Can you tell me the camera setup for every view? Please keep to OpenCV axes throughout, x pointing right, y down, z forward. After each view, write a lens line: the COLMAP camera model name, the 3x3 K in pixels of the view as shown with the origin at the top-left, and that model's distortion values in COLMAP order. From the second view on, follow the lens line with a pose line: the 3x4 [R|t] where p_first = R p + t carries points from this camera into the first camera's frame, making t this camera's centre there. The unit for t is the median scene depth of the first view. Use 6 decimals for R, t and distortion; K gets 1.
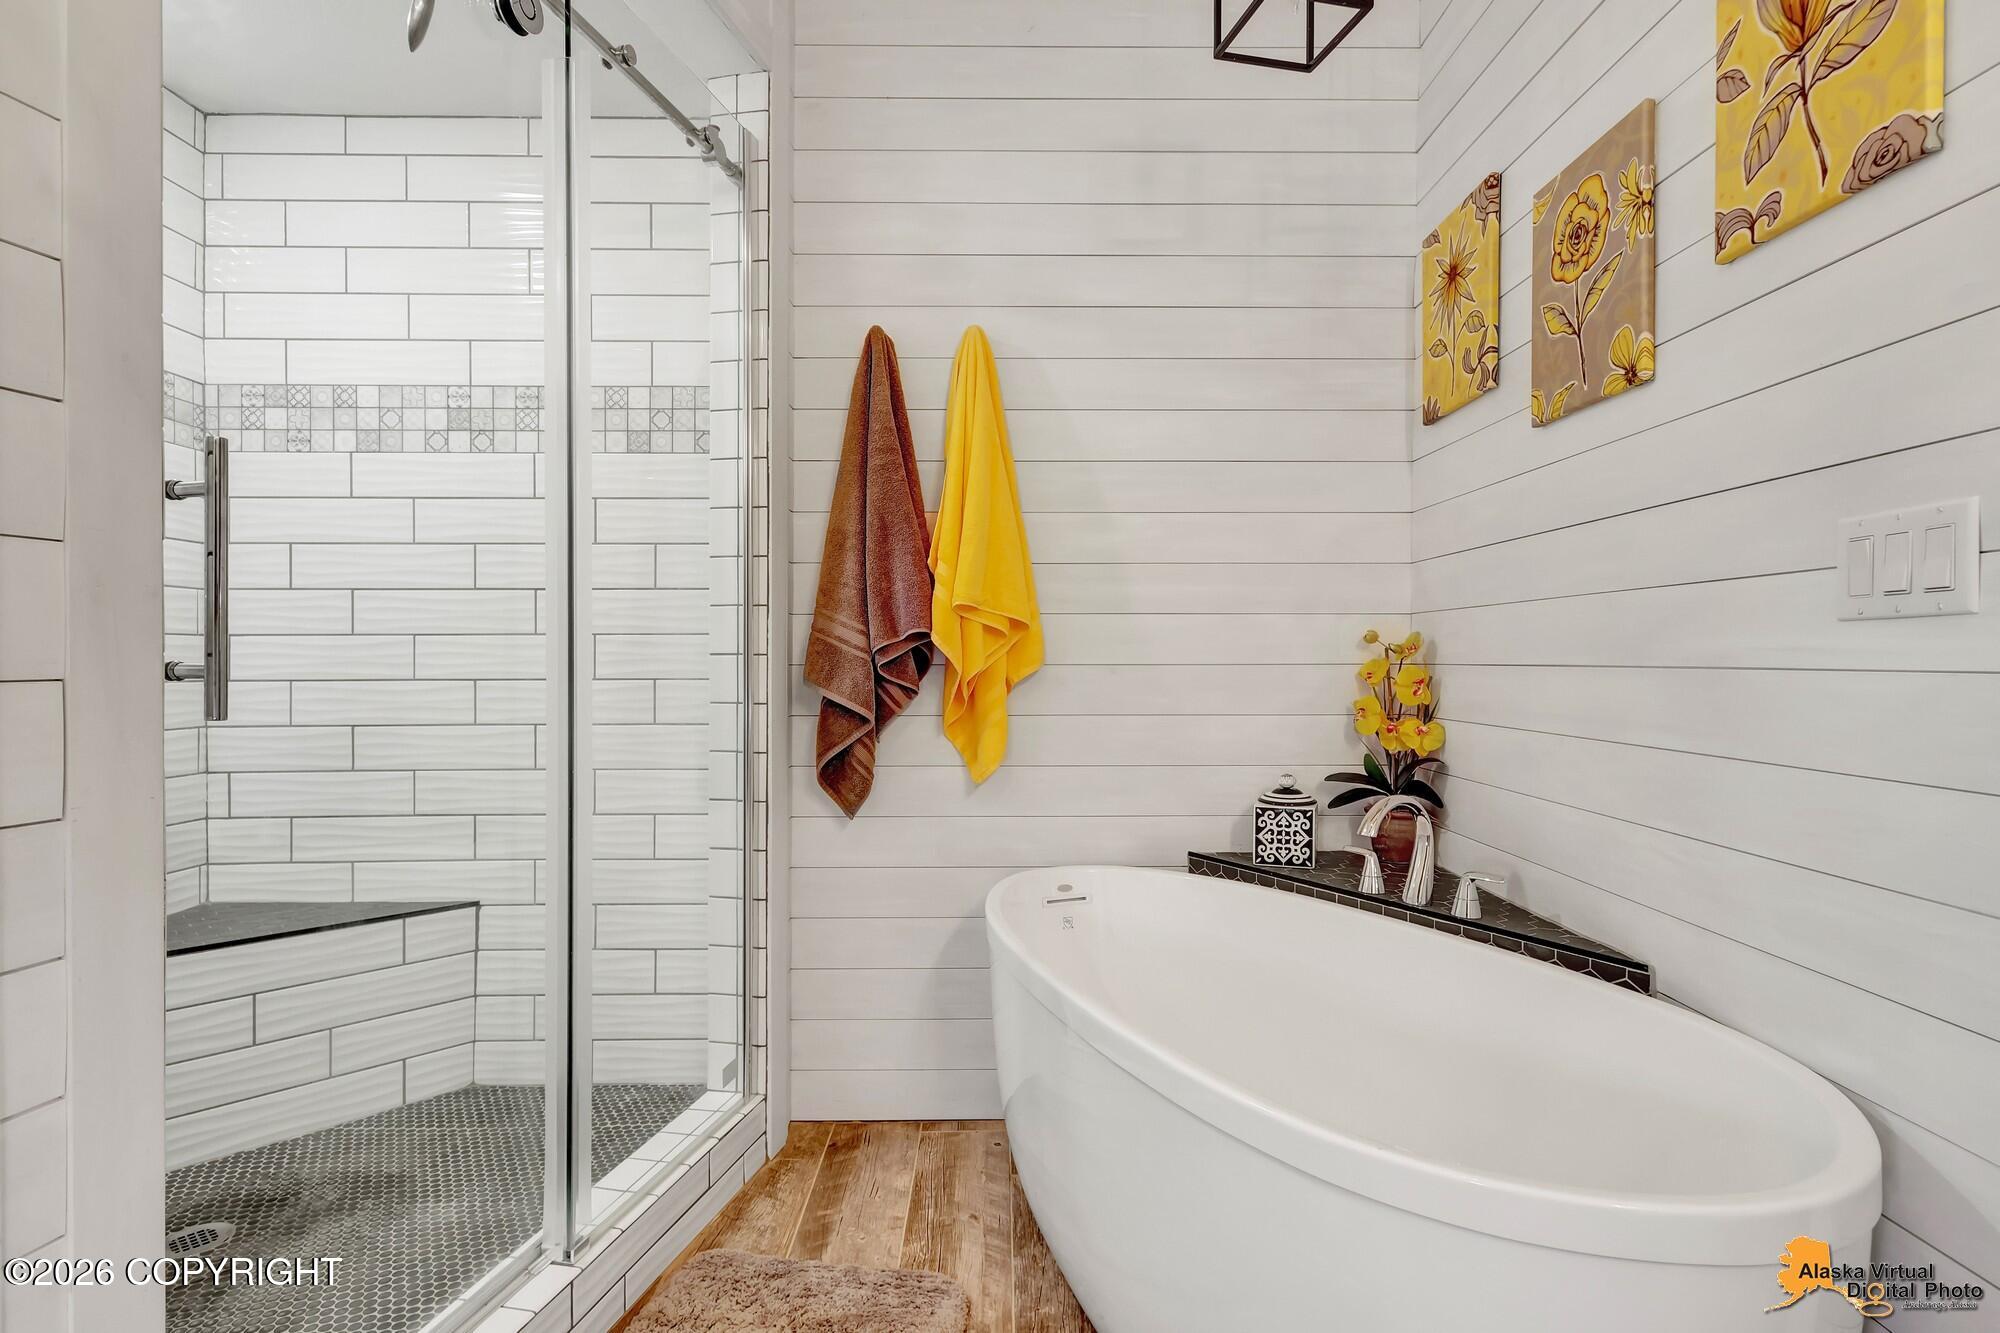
lens RADIAL K [[995.5, 0, 1000.0], [0, 995.5, 666.5], [0, 0, 1]] dist [-0.000127, -0.001478]
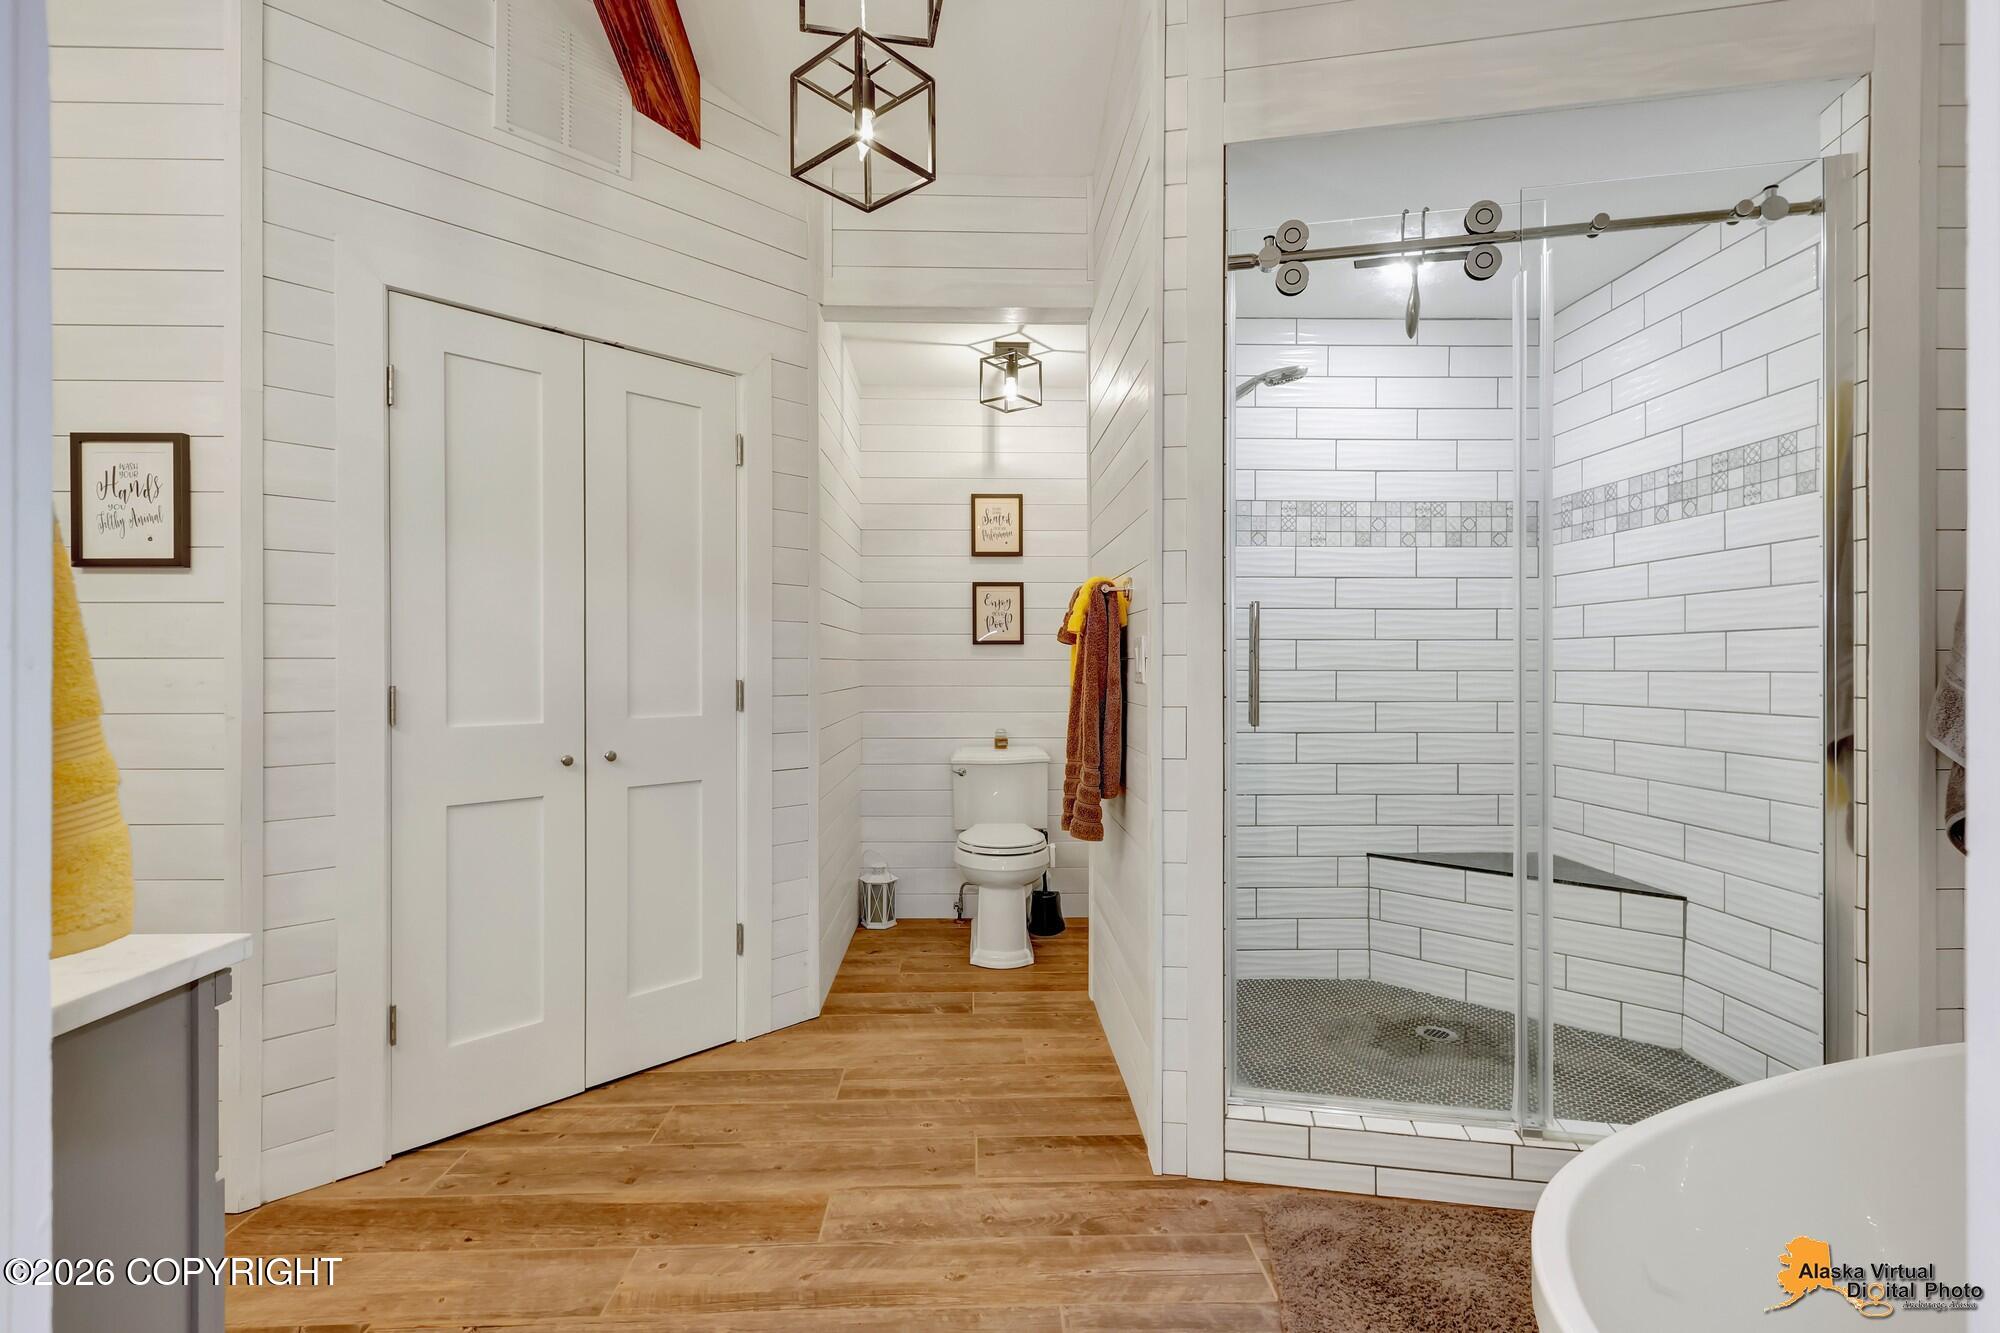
lens RADIAL K [[925.5, 0, 1002.4], [0, 925.5, 675.5], [0, 0, 1]] dist [0.019559, -0.014345]
pose [[0.025316, 0.010777, -0.999621, 0.607862], [-0.009244, 0.999902, 0.010546, -0.034318], [0.999637, 0.008974, 0.025413, 0.171658]]
